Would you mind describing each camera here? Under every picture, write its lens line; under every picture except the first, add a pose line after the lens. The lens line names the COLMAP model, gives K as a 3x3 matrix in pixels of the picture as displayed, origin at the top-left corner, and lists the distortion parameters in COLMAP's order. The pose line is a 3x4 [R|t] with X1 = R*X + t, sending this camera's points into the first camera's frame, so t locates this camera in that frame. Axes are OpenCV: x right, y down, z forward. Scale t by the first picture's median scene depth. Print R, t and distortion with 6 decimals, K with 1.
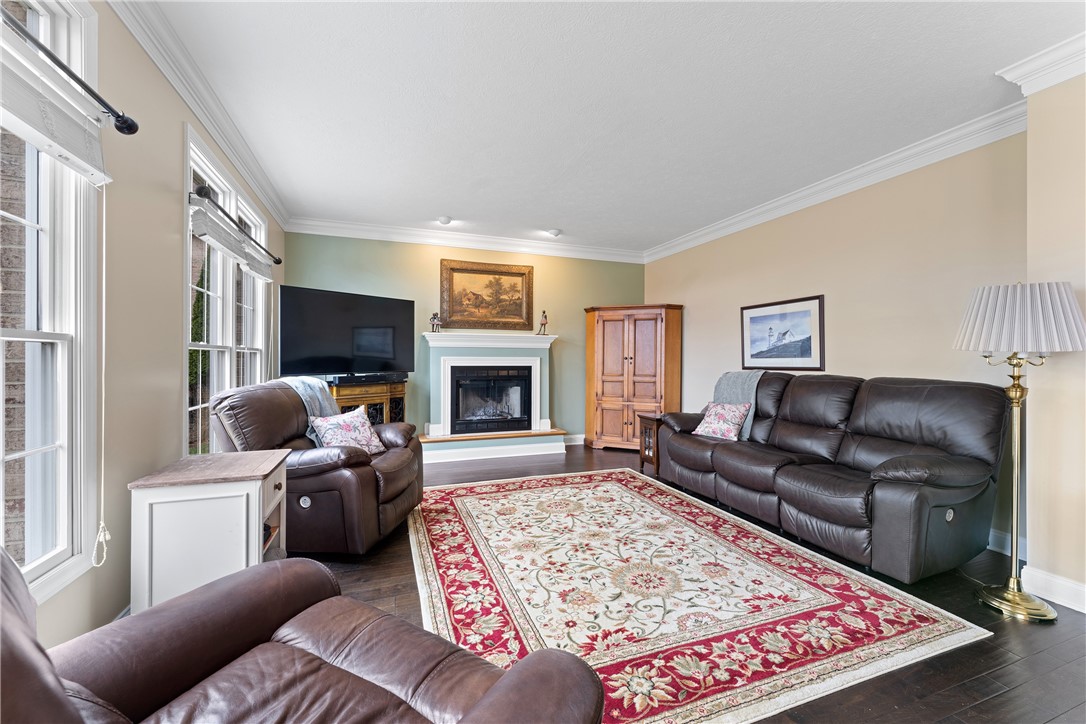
lens RADIAL K [[443.2, 0, 545.7], [0, 443.2, 358.6], [0, 0, 1]] dist [0.008184, -0.000558]
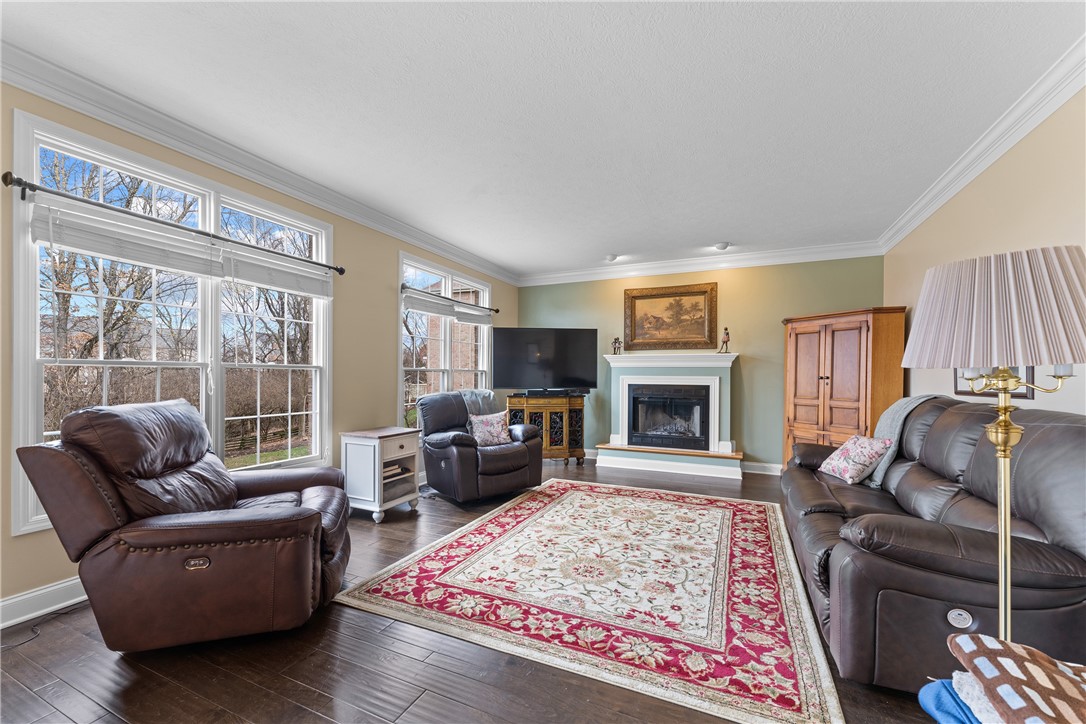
lens RADIAL K [[443.2, 0, 538.4], [0, 443.2, 379.9], [0, 0, 1]] dist [0.008184, -0.000558]
pose [[0.703992, 0.007649, -0.710166, 0.581262], [-0.004408, 0.999970, 0.006401, 0.000036], [0.710194, -0.001375, 0.704005, 0.063710]]
